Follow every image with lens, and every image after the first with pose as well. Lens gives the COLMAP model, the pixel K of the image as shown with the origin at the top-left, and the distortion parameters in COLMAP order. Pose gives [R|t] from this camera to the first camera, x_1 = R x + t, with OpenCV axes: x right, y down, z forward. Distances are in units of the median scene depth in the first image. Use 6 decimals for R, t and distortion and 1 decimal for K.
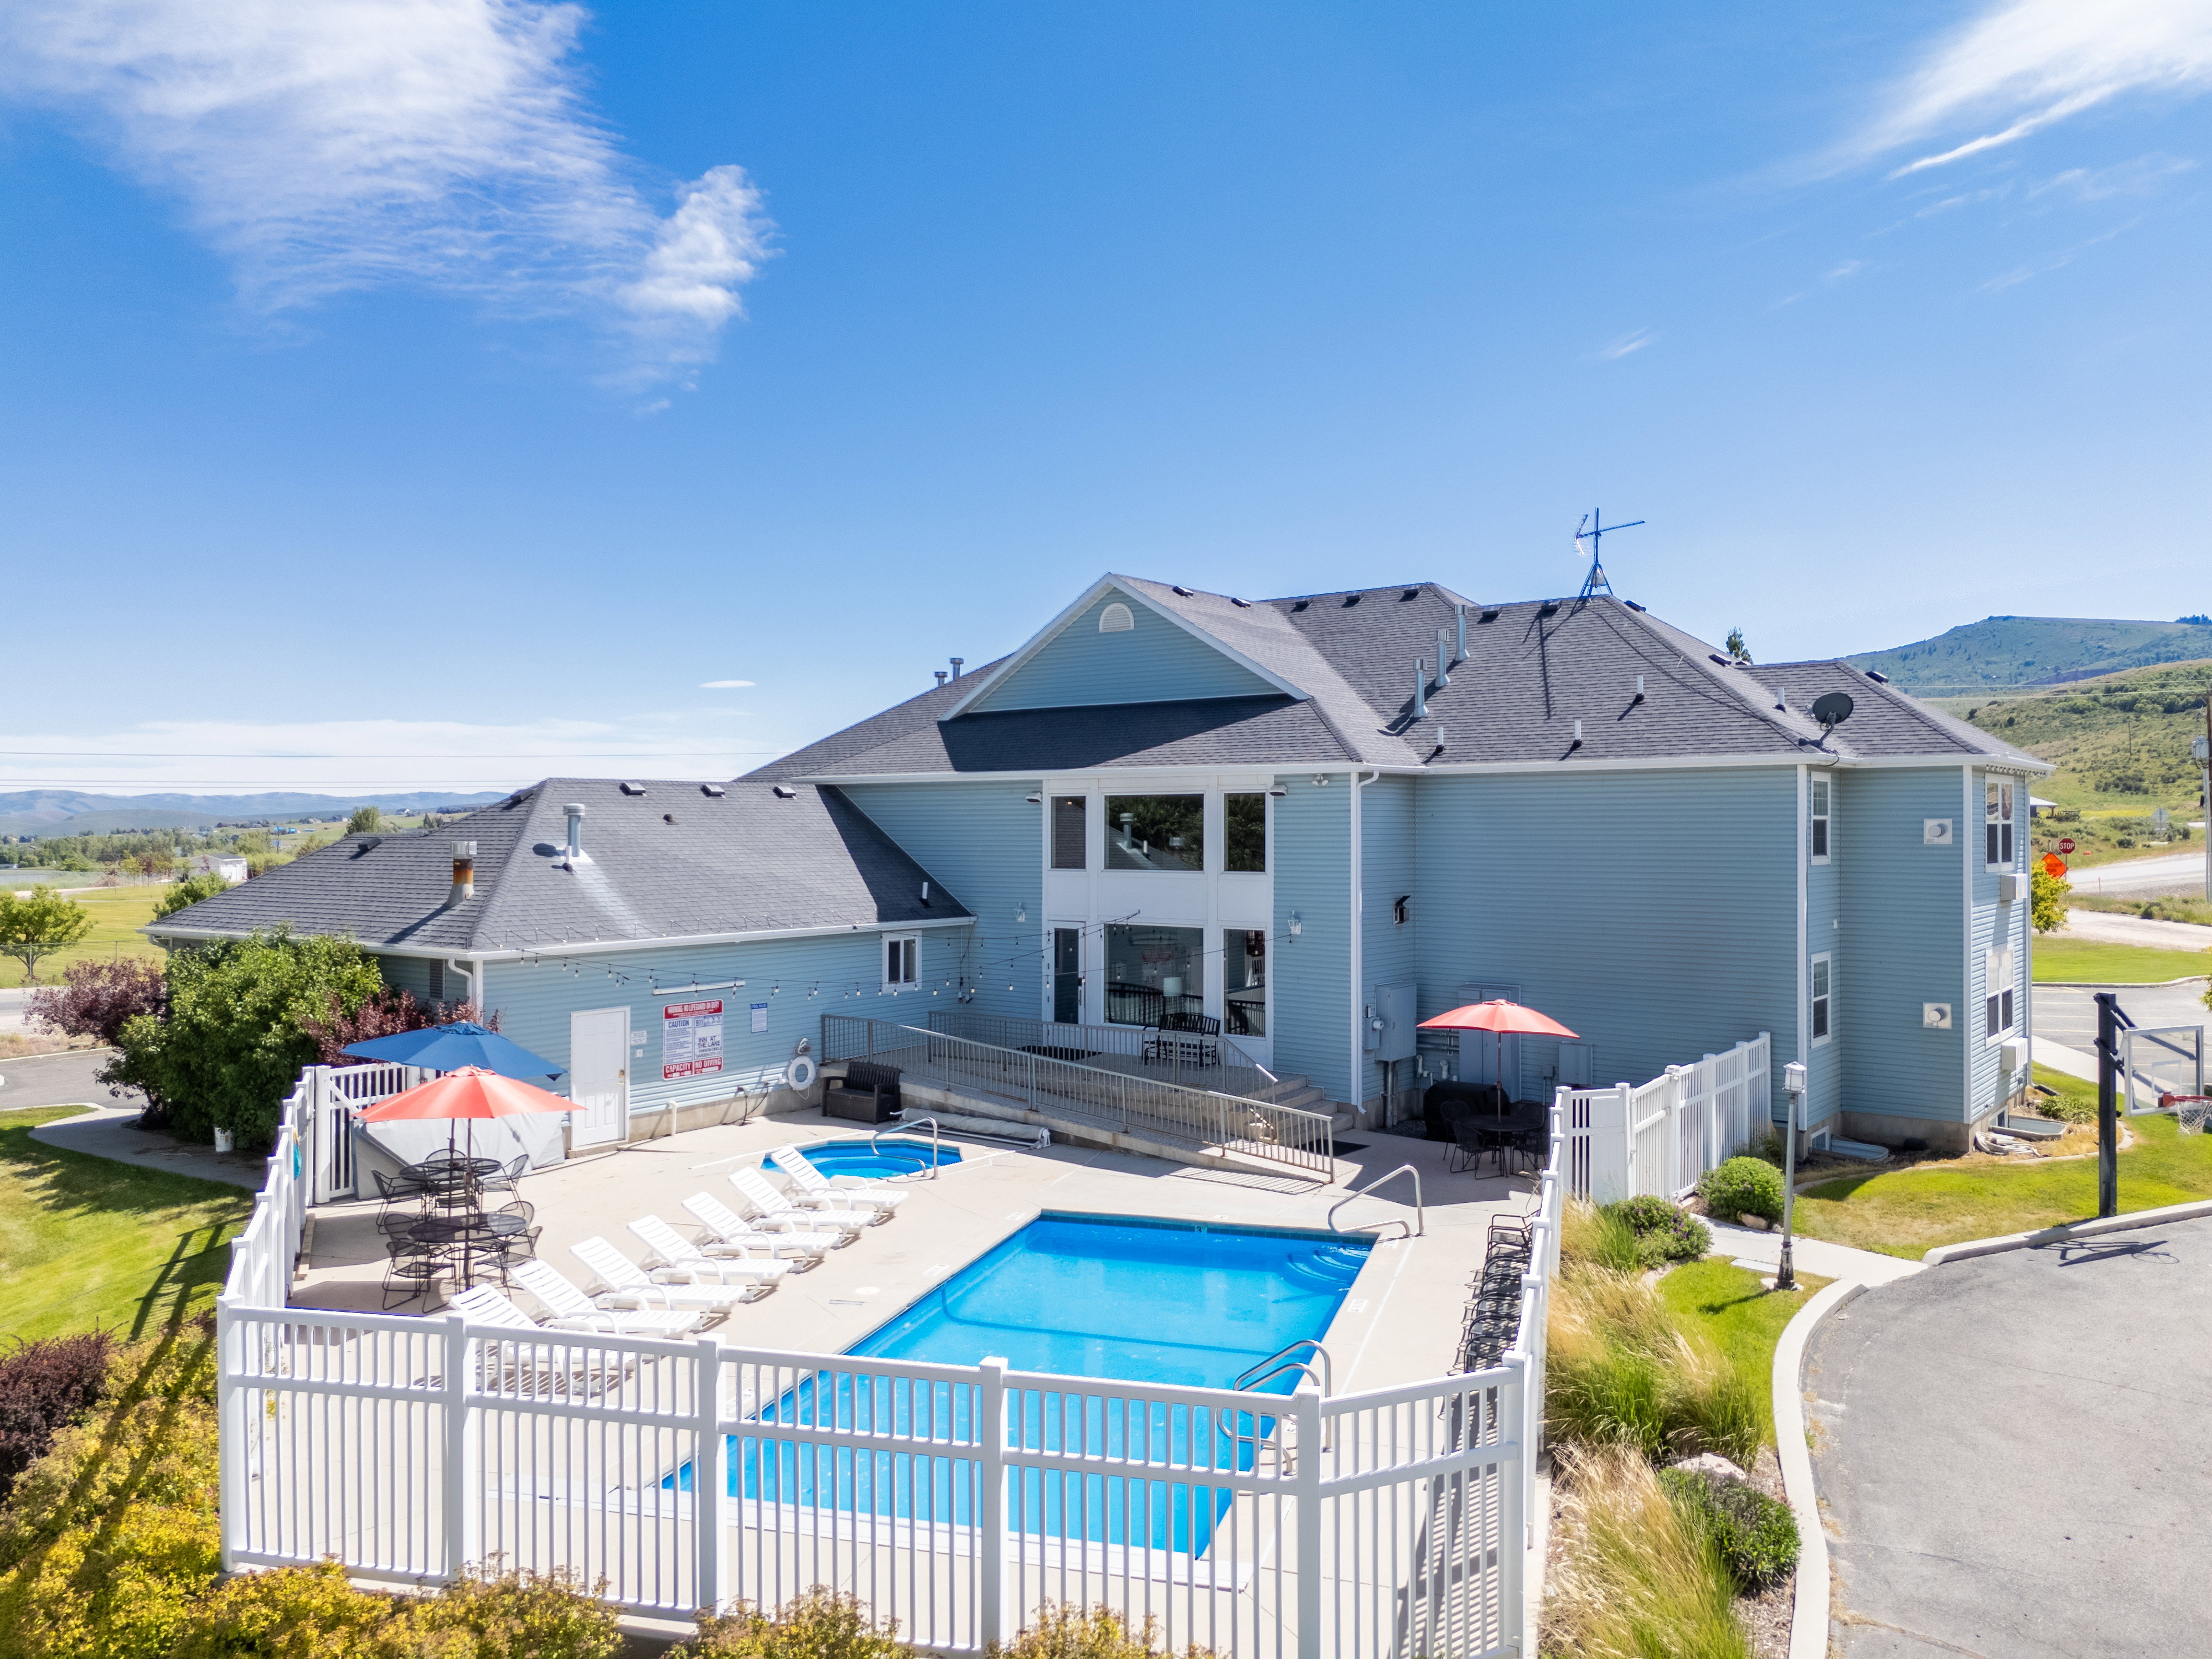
lens RADIAL K [[1680.5, 0, 1104.4], [0, 1680.5, 787.7], [0, 0, 1]] dist [0.024831, -0.007166]
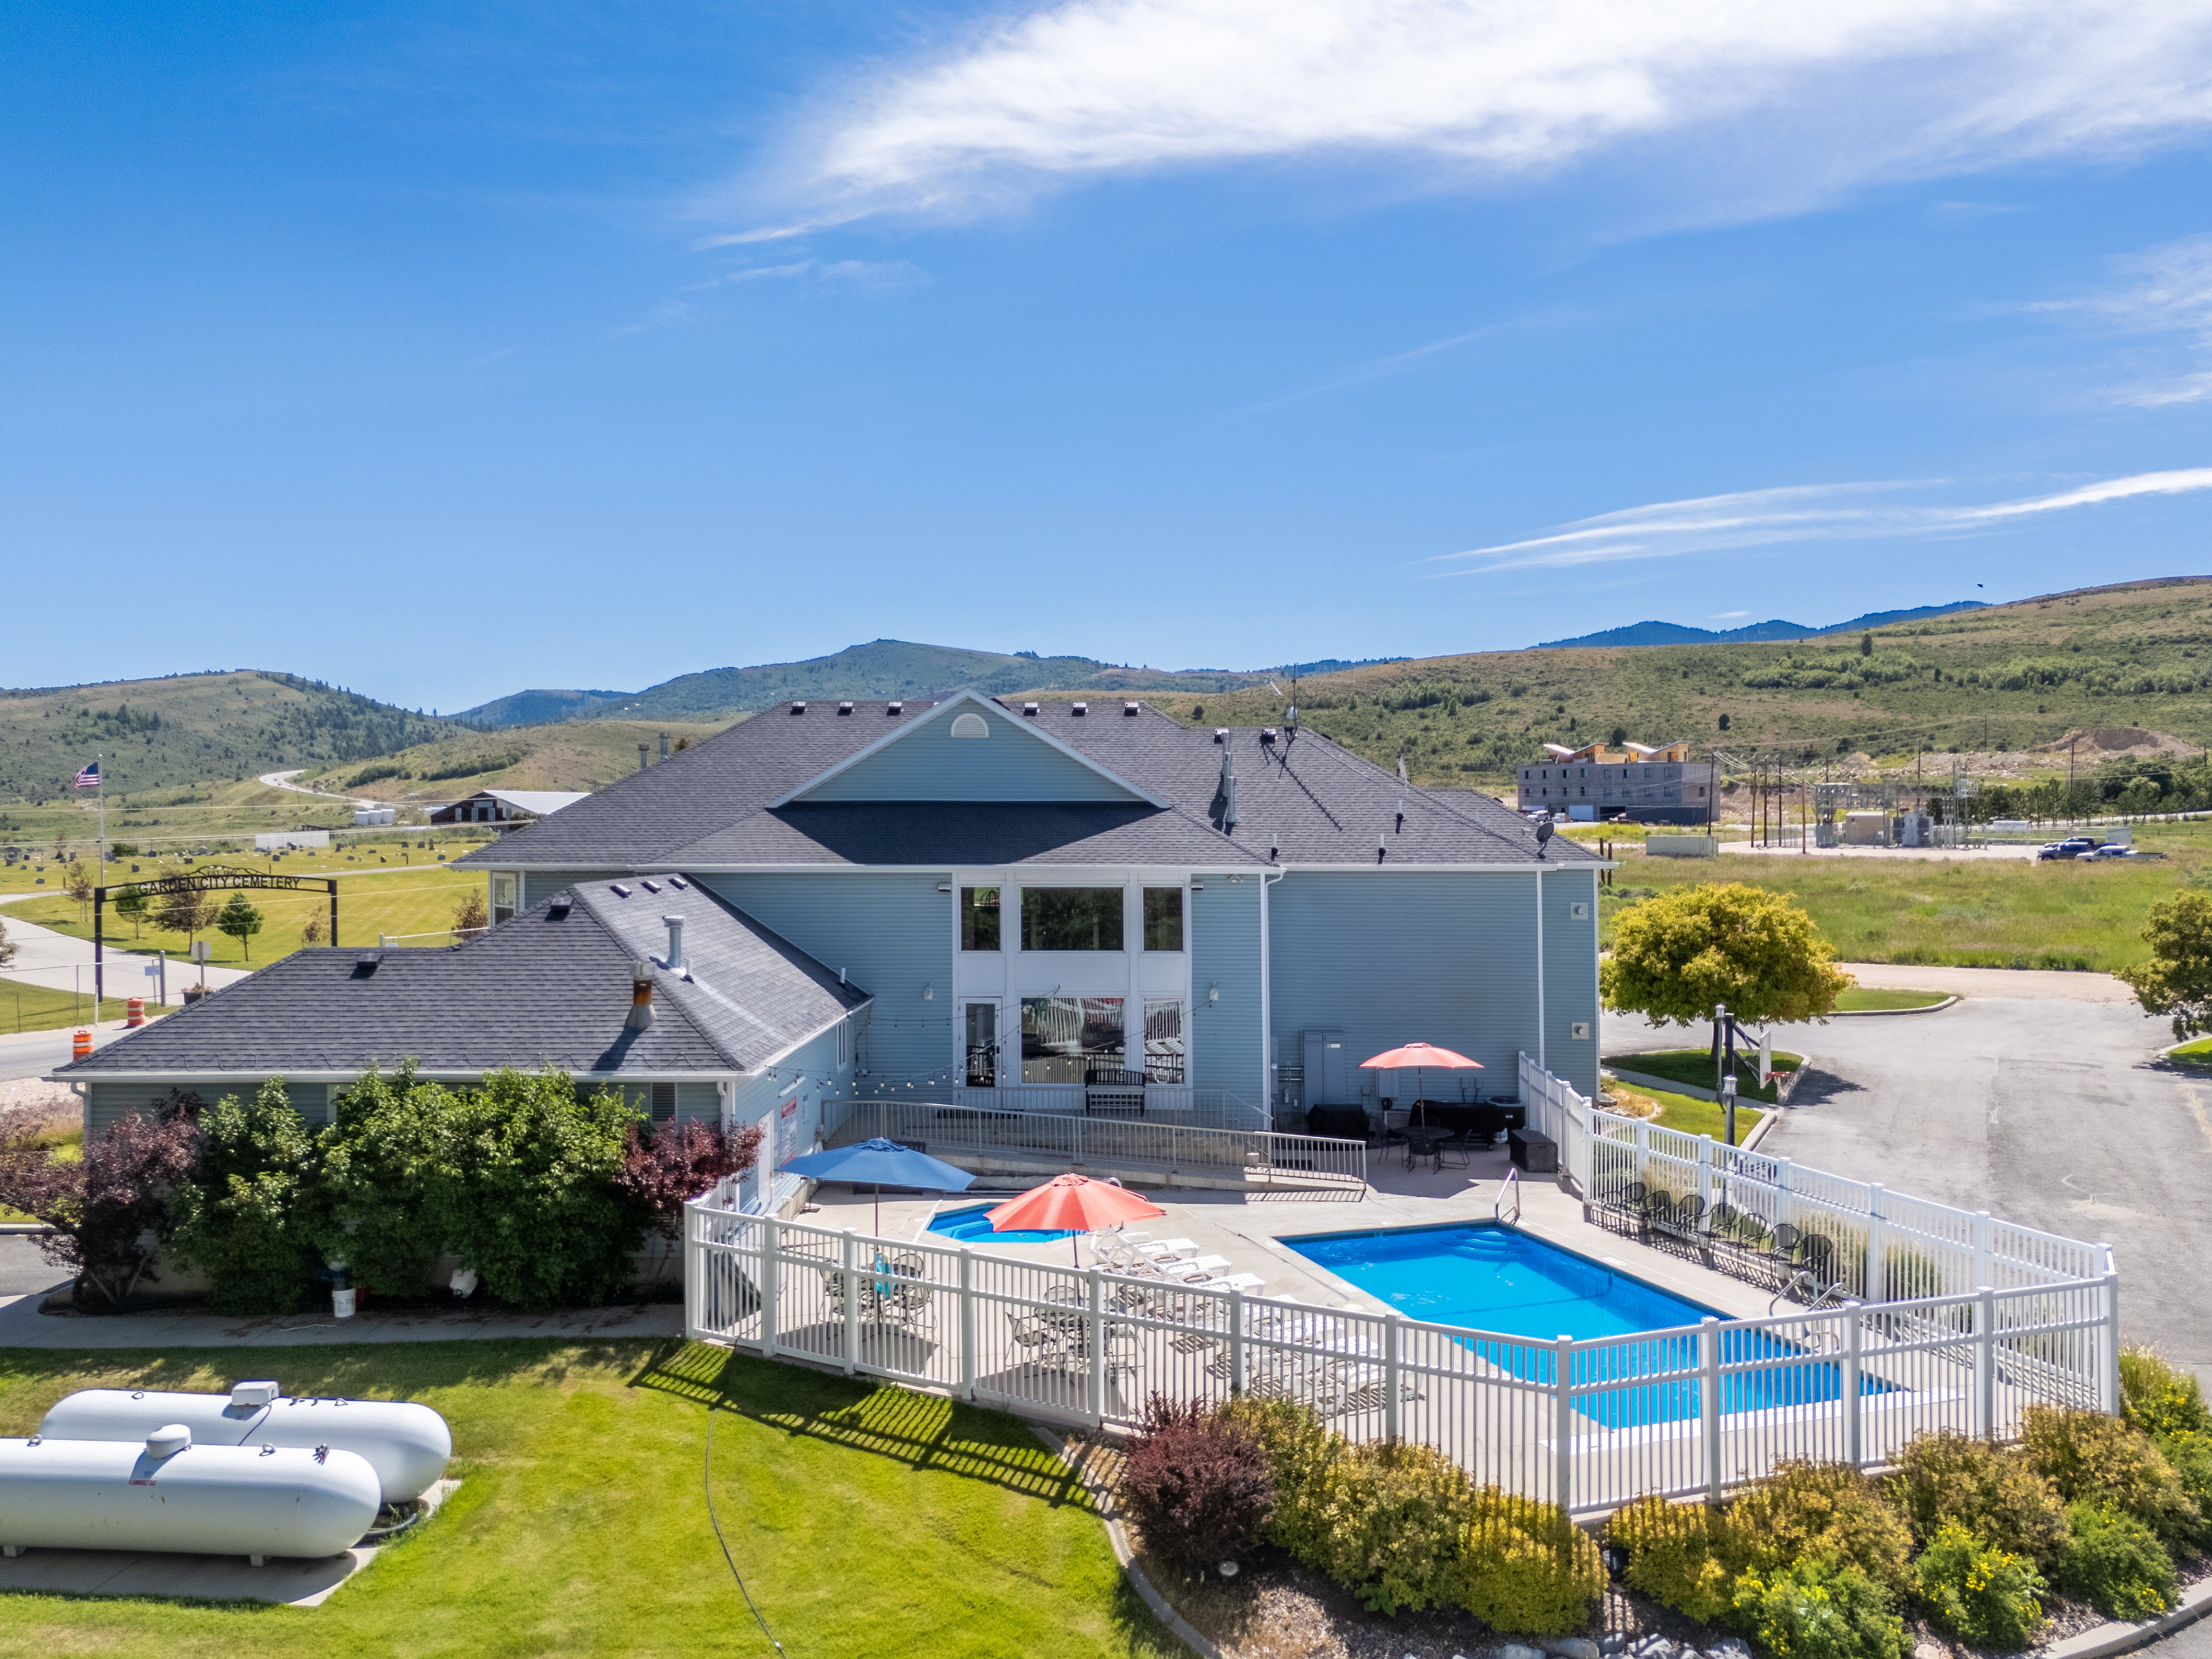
lens RADIAL K [[1680.3, 0, 1147.4], [0, 1680.3, 810.8], [0, 0, 1]] dist [0.024831, -0.007166]
pose [[0.799231, 0.008801, 0.600959, -0.644996], [-0.017667, 0.999805, 0.008853, -0.062093], [-0.600764, -0.017692, 0.799231, 0.022975]]
